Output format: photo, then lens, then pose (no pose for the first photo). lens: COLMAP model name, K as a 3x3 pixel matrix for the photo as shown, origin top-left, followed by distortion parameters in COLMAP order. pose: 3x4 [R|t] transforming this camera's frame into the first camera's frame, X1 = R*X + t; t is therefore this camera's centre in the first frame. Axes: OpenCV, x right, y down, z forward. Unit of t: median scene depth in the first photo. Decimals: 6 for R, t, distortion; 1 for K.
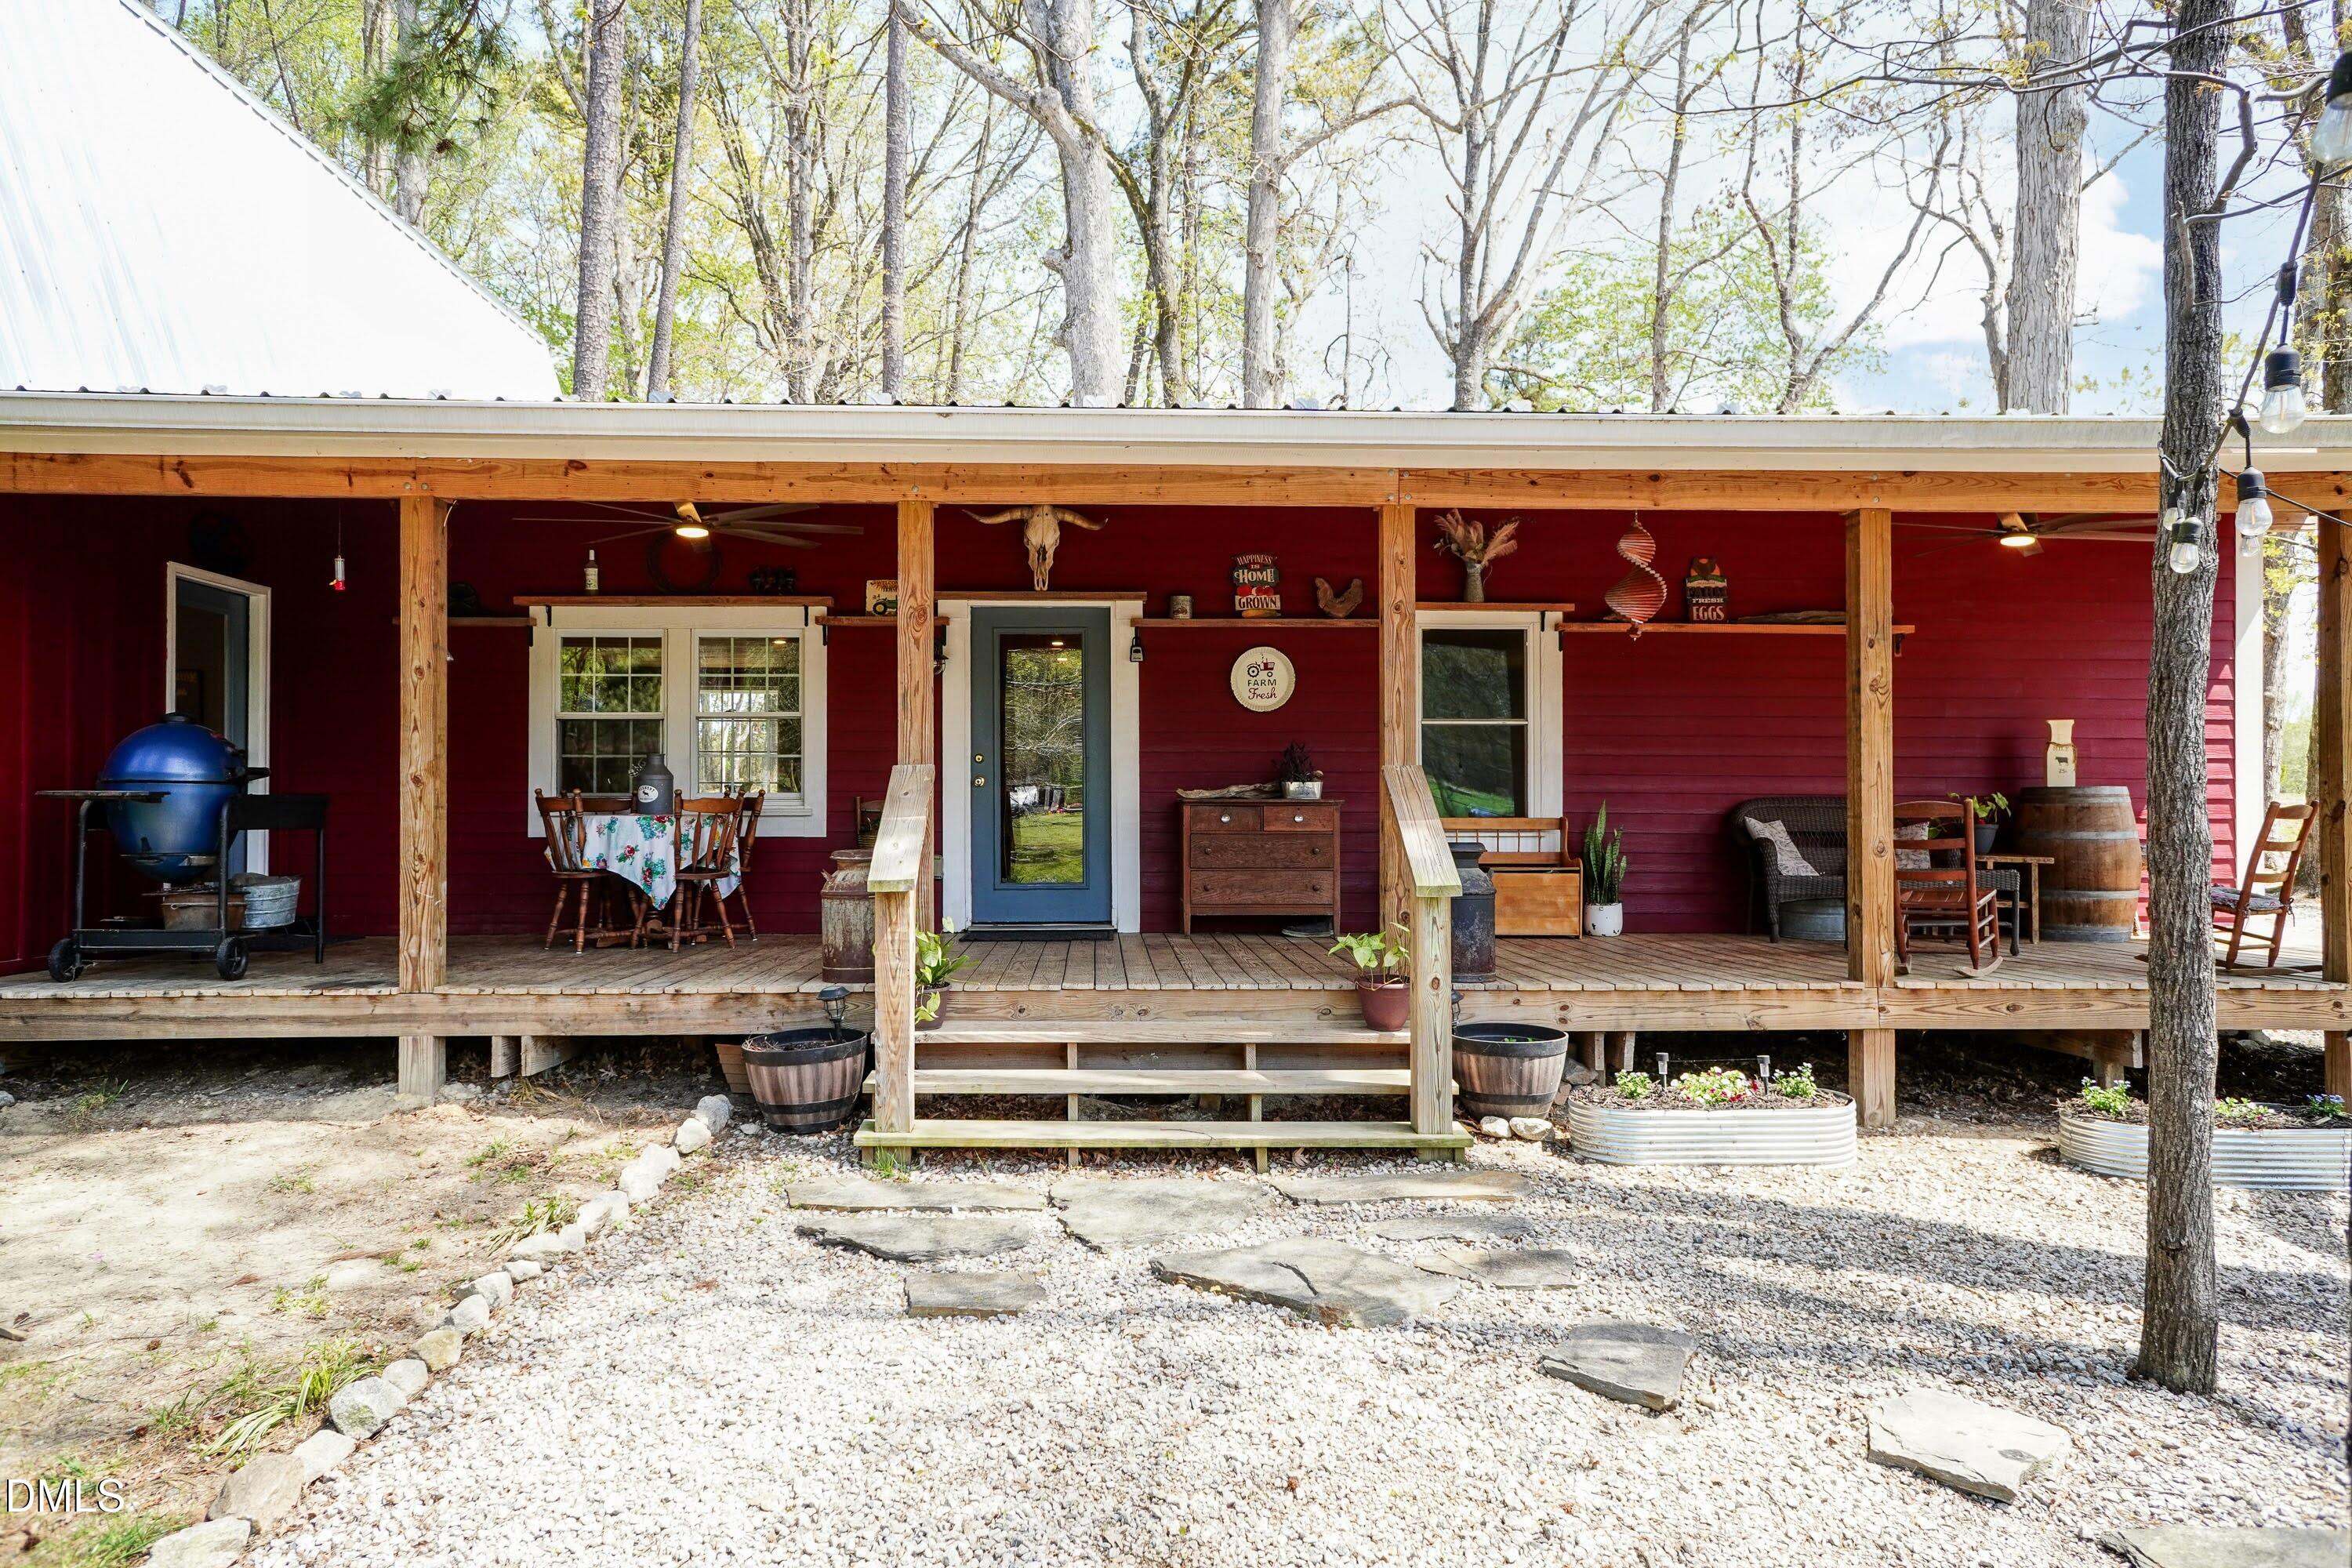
lens RADIAL K [[1947.5, 0, 1054.3], [0, 1947.5, 785.3], [0, 0, 1]] dist [-0.010360, 0.119889]
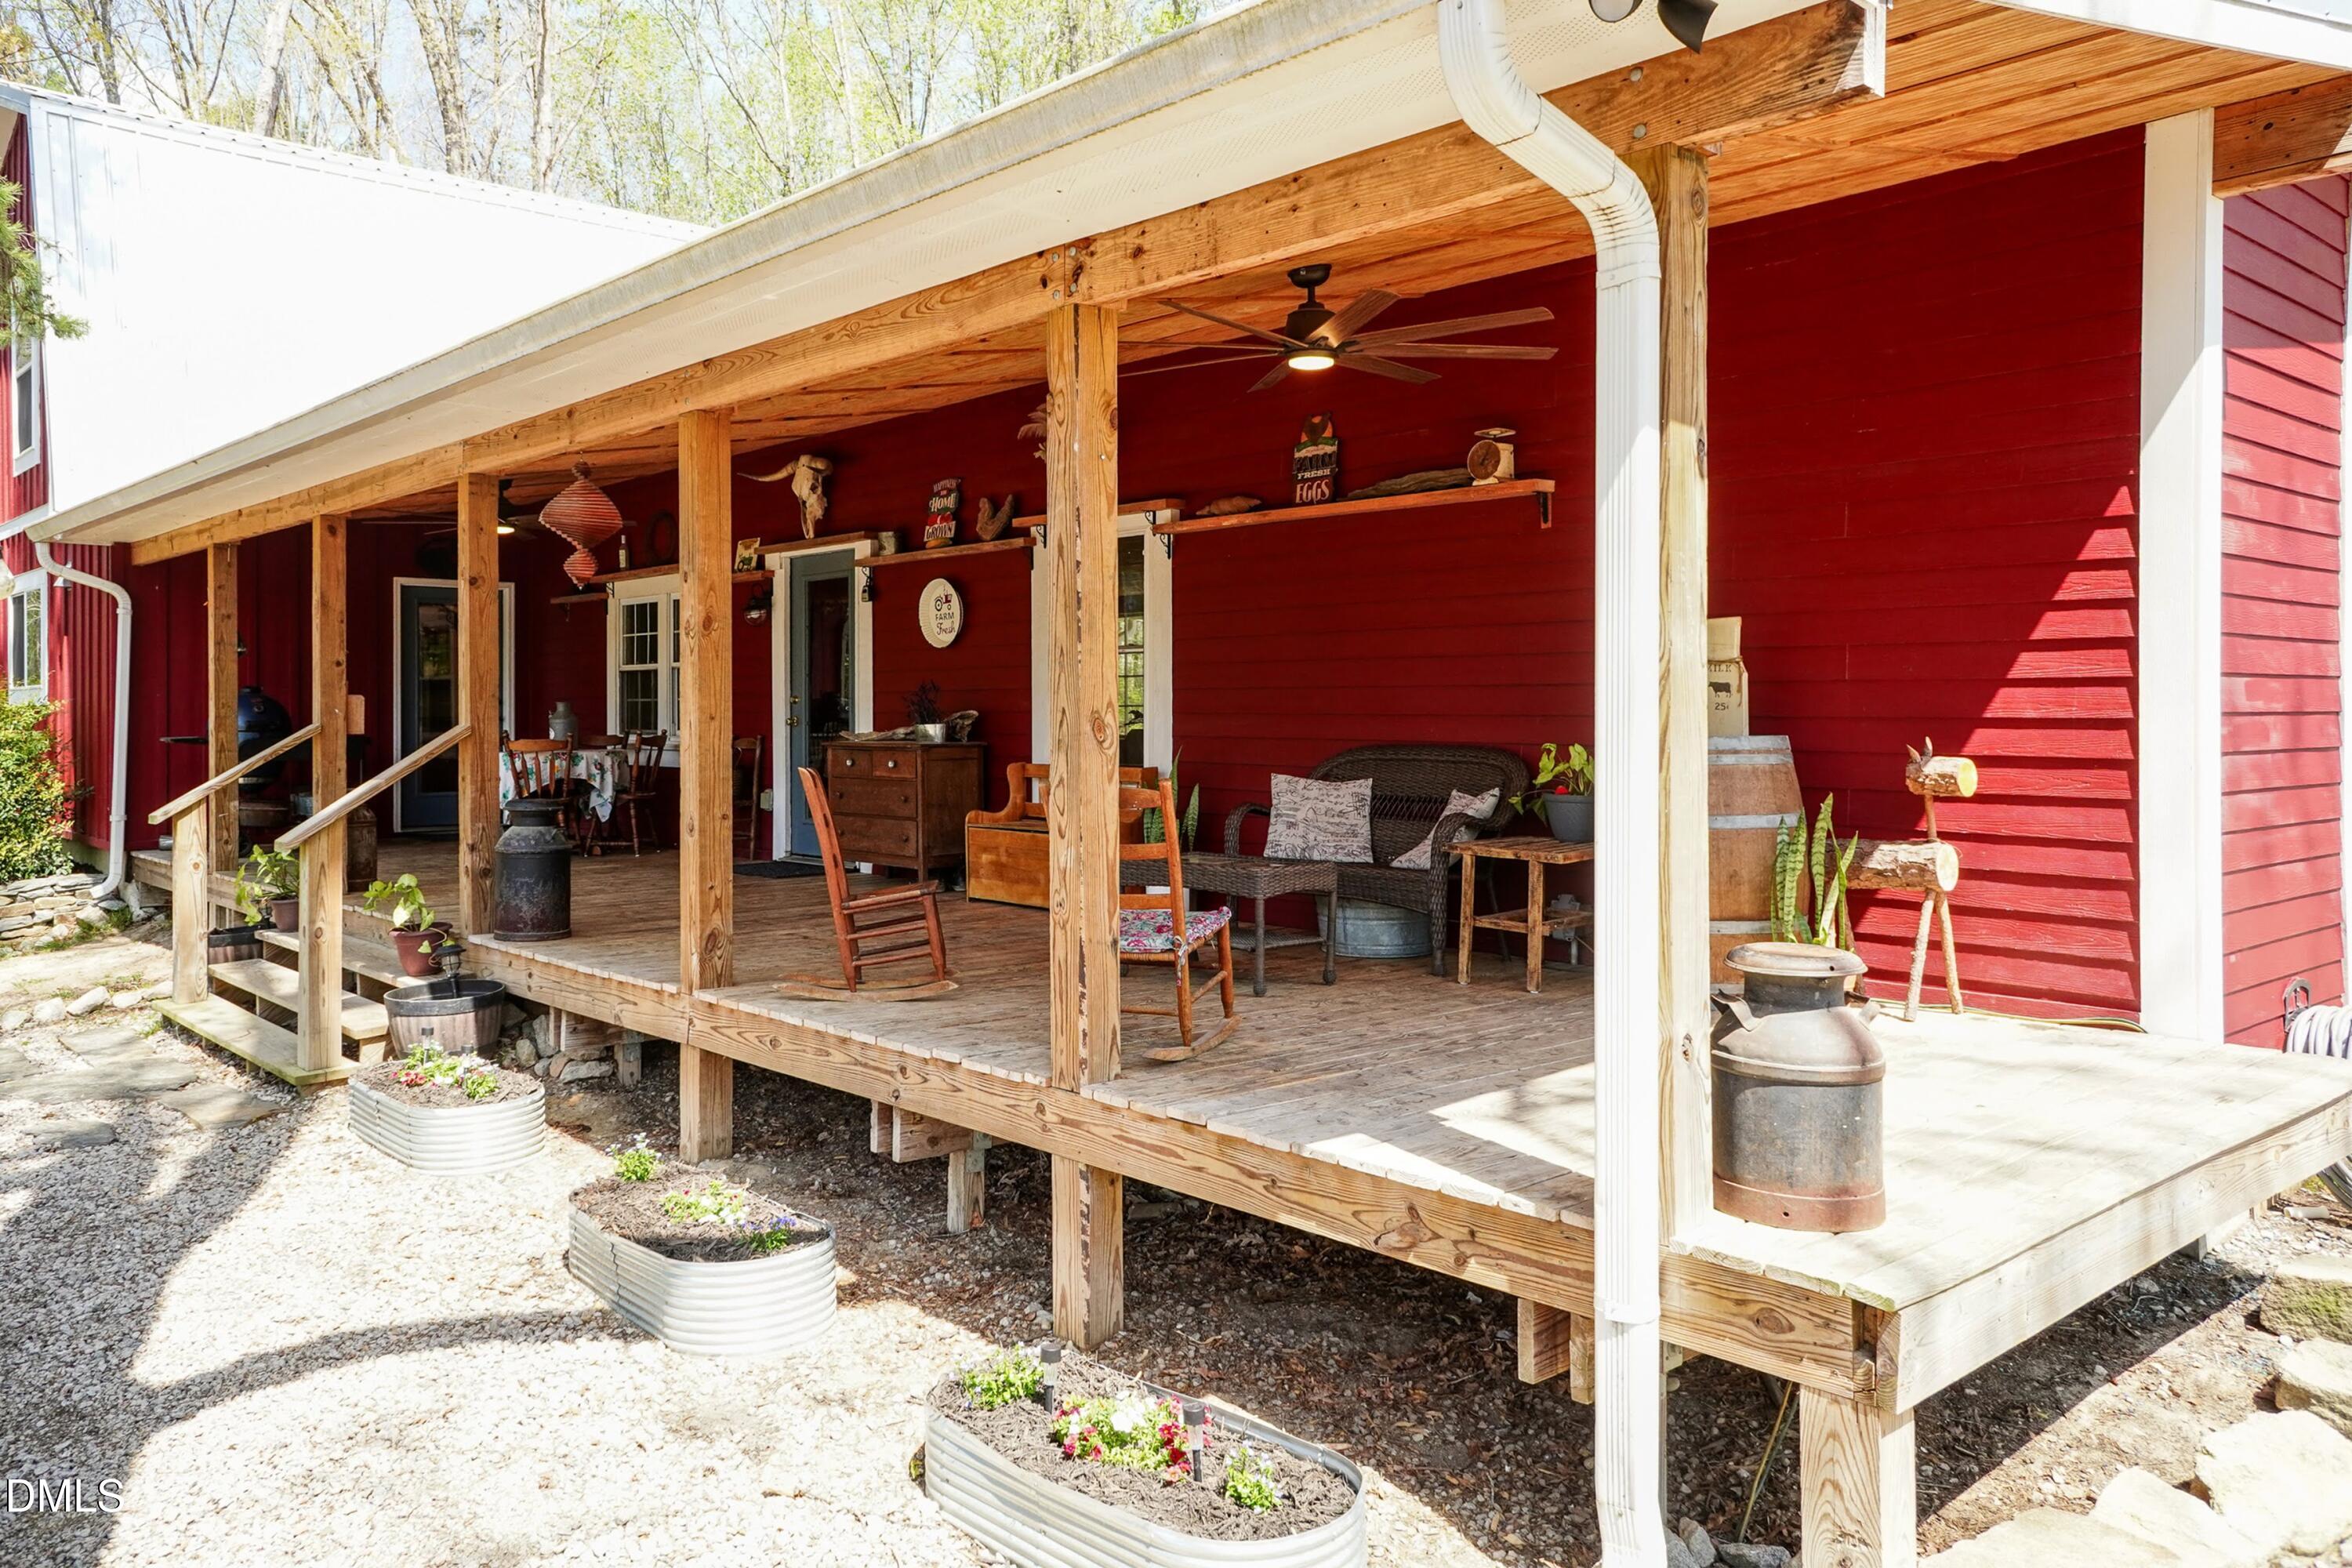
lens RADIAL K [[1947.5, 0, 1054.3], [0, 1947.5, 785.3], [0, 0, 1]] dist [-0.010360, 0.119889]
pose [[0.524787, 0.033544, -0.850572, 0.906895], [0.024340, 0.998223, 0.054384, -0.020318], [0.850885, -0.049243, 0.523039, 0.528081]]
